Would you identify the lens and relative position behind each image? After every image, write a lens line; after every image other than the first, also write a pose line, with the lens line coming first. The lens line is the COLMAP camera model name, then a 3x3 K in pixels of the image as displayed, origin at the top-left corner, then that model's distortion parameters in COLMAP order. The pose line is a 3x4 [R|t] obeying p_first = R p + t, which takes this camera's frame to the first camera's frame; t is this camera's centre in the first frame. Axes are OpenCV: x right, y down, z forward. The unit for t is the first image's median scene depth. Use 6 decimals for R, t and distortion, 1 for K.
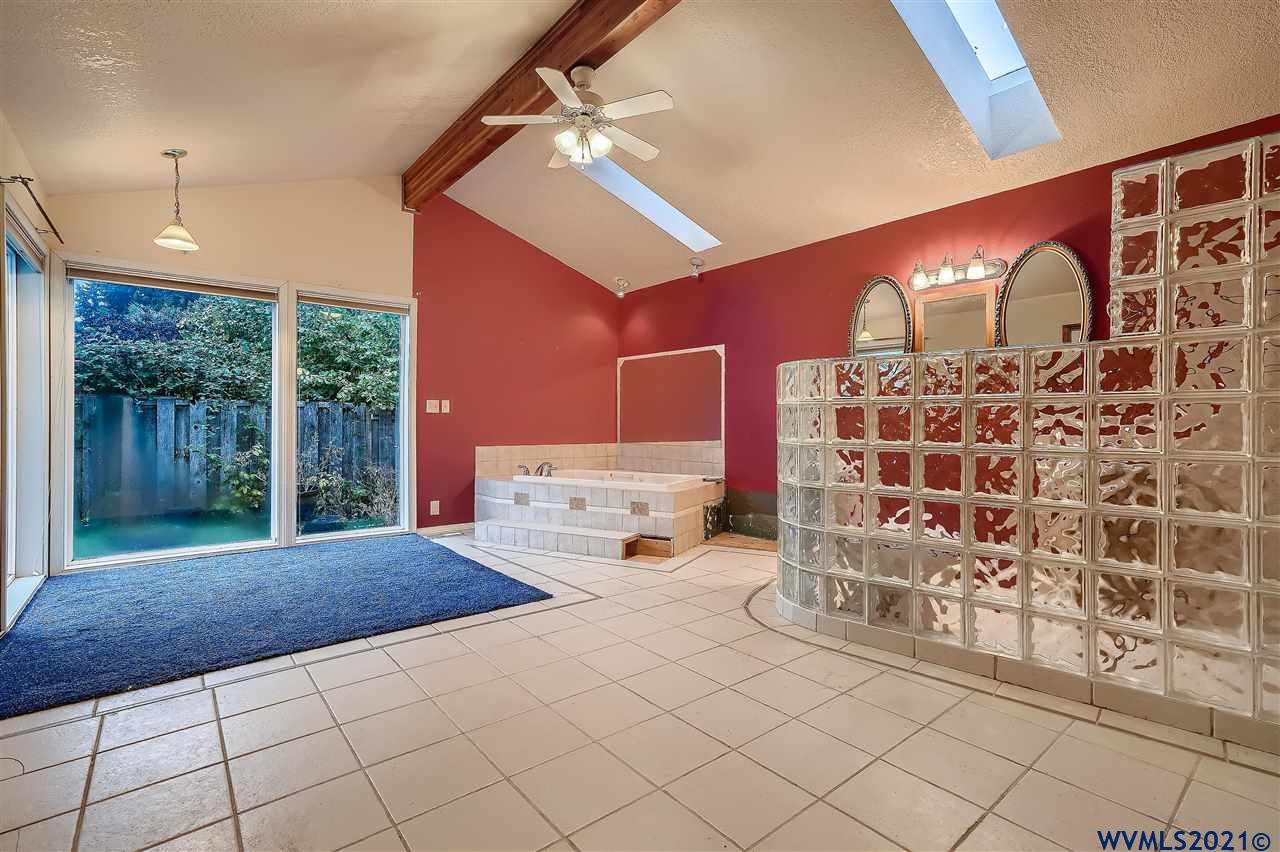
lens RADIAL K [[591.1, 0, 633.9], [0, 591.1, 422.3], [0, 0, 1]] dist [-0.000444, 0.000638]
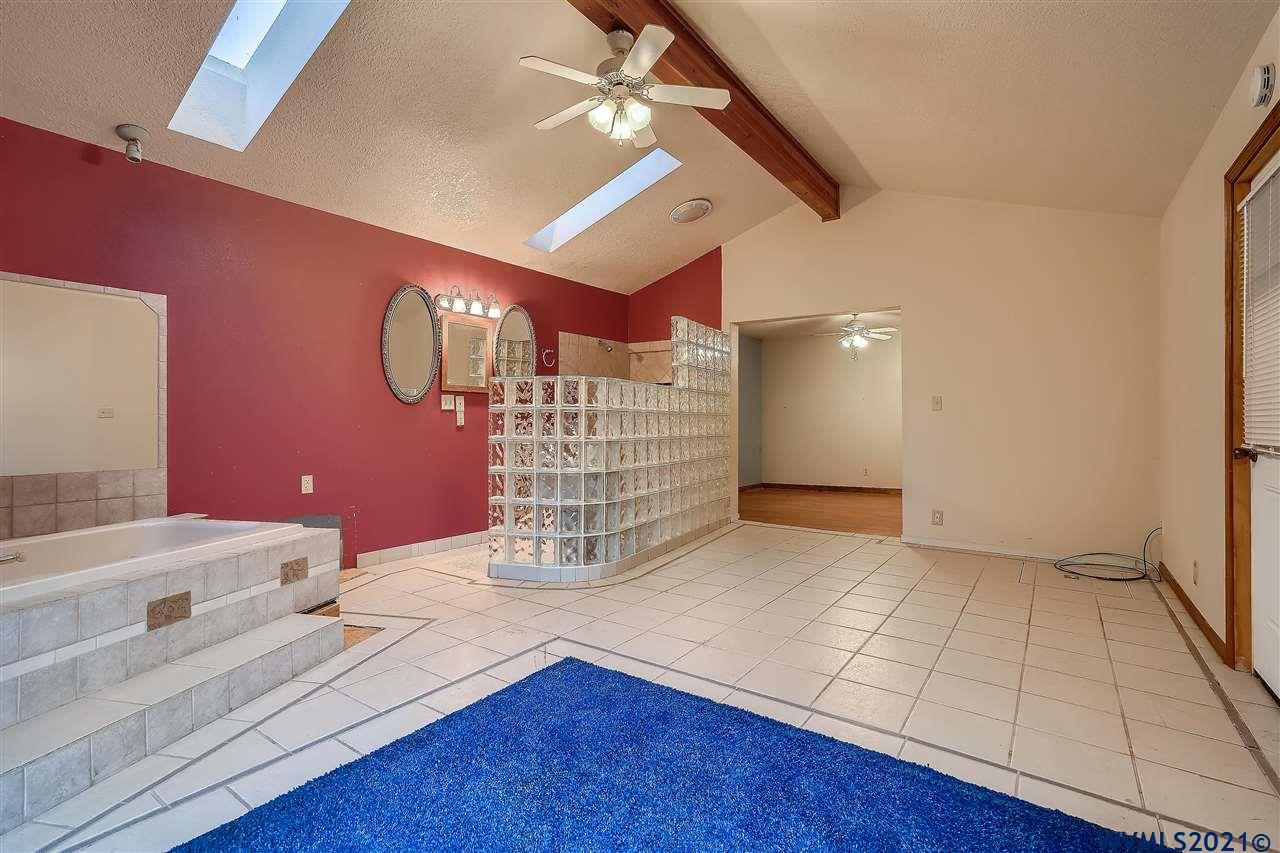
lens RADIAL K [[591.1, 0, 633.9], [0, 591.1, 422.8], [0, 0, 1]] dist [-0.000444, 0.000638]
pose [[-0.260899, -0.007585, 0.965336, -0.840160], [-0.006014, 0.999962, 0.006232, -0.012454], [-0.965347, -0.004179, -0.260935, 1.057635]]
